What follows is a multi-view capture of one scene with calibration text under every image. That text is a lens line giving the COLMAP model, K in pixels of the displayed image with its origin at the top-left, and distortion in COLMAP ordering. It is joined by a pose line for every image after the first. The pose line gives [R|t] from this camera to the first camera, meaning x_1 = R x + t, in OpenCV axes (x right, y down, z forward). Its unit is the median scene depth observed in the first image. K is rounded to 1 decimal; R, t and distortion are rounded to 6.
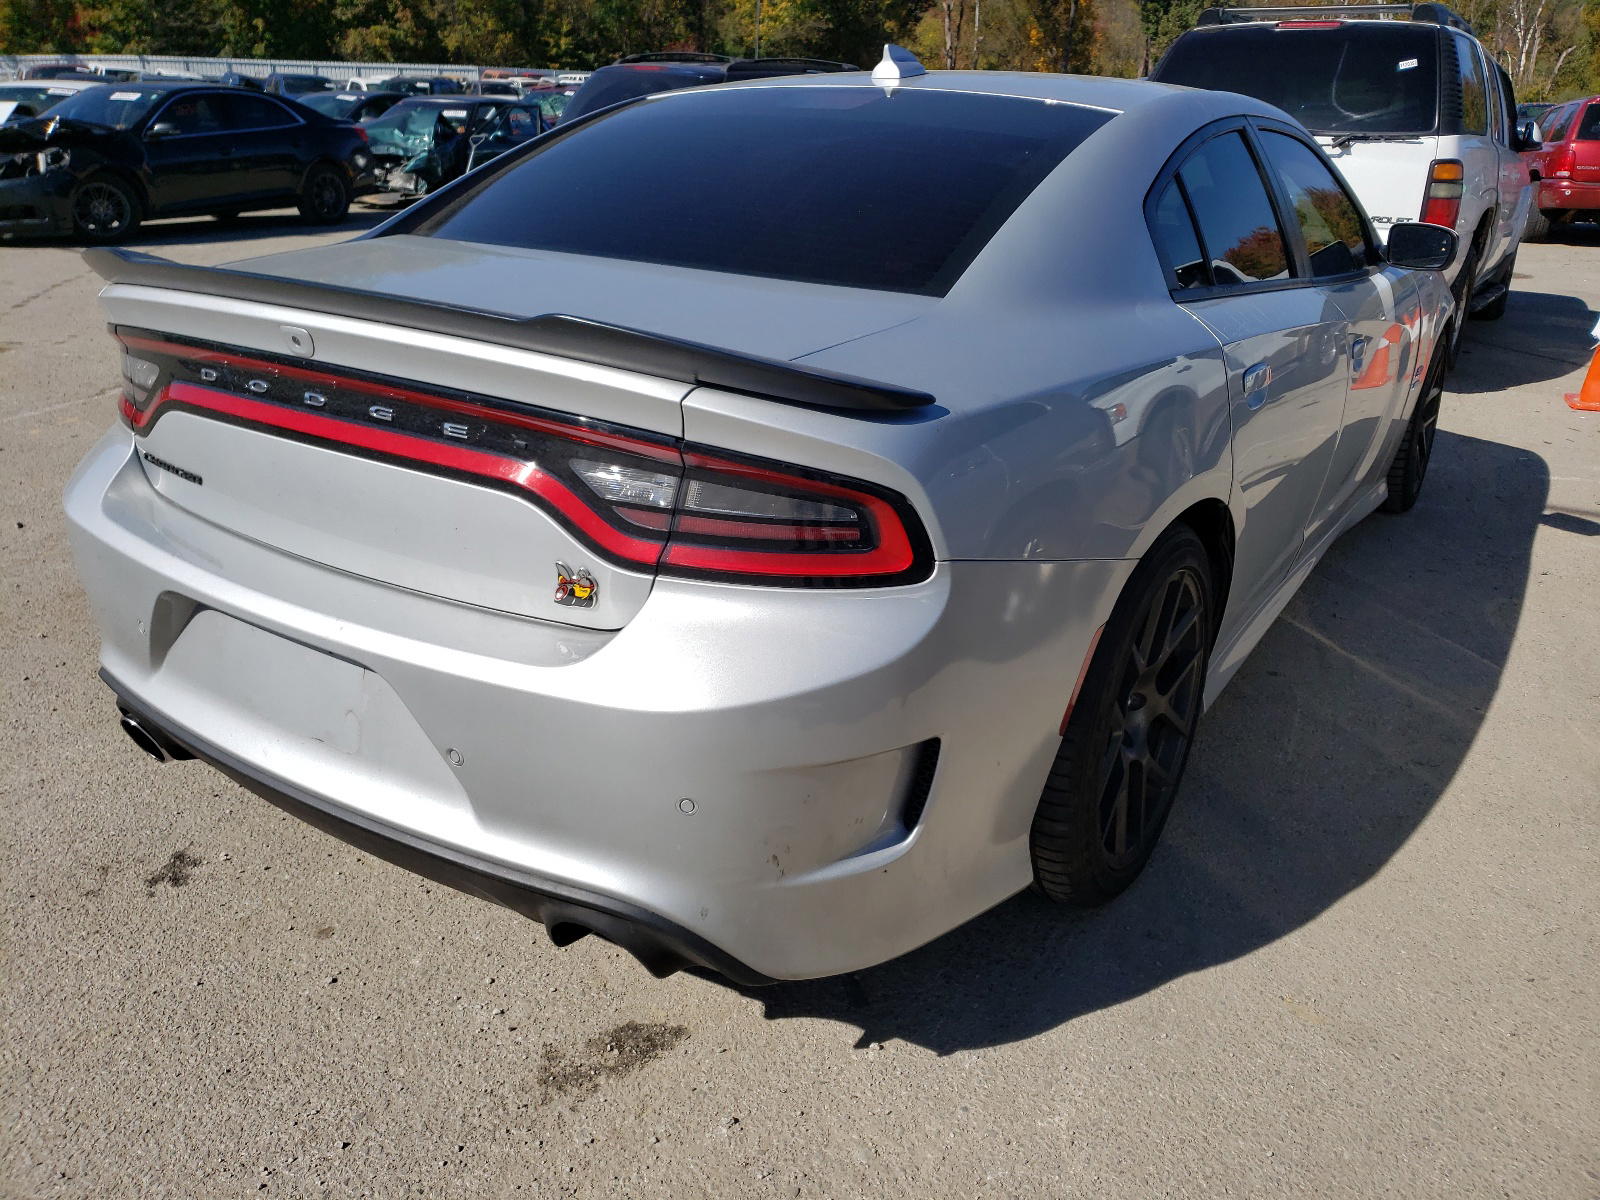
lens RADIAL K [[1211.0, 0, 804.3], [0, 1211.0, 598.1], [0, 0, 1]] dist [0.055217, -0.030175]
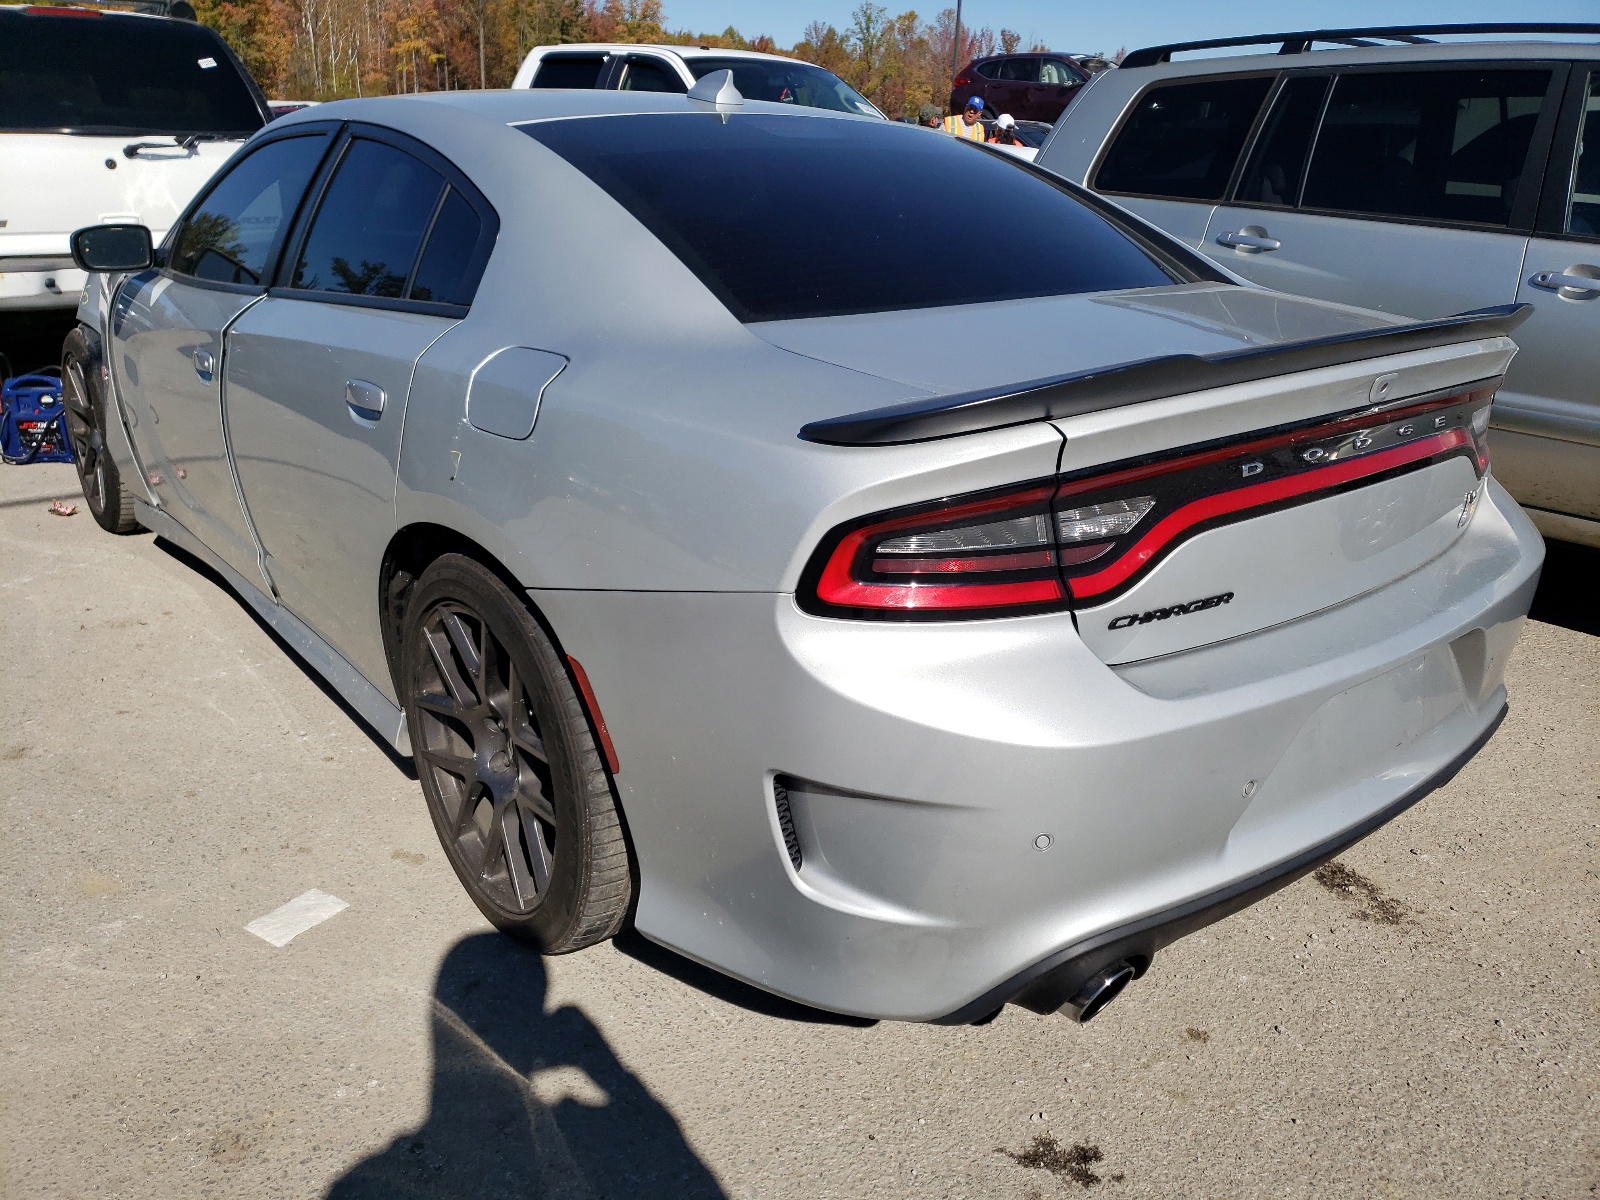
lens RADIAL K [[1211.0, 0, 804.8], [0, 1211.0, 600.5], [0, 0, 1]] dist [0.055217, -0.030175]
pose [[0.309682, -0.355608, 0.881839, -1.322508], [0.341343, 0.907188, 0.245958, -0.401148], [-0.887458, 0.224841, 0.402324, 0.902454]]
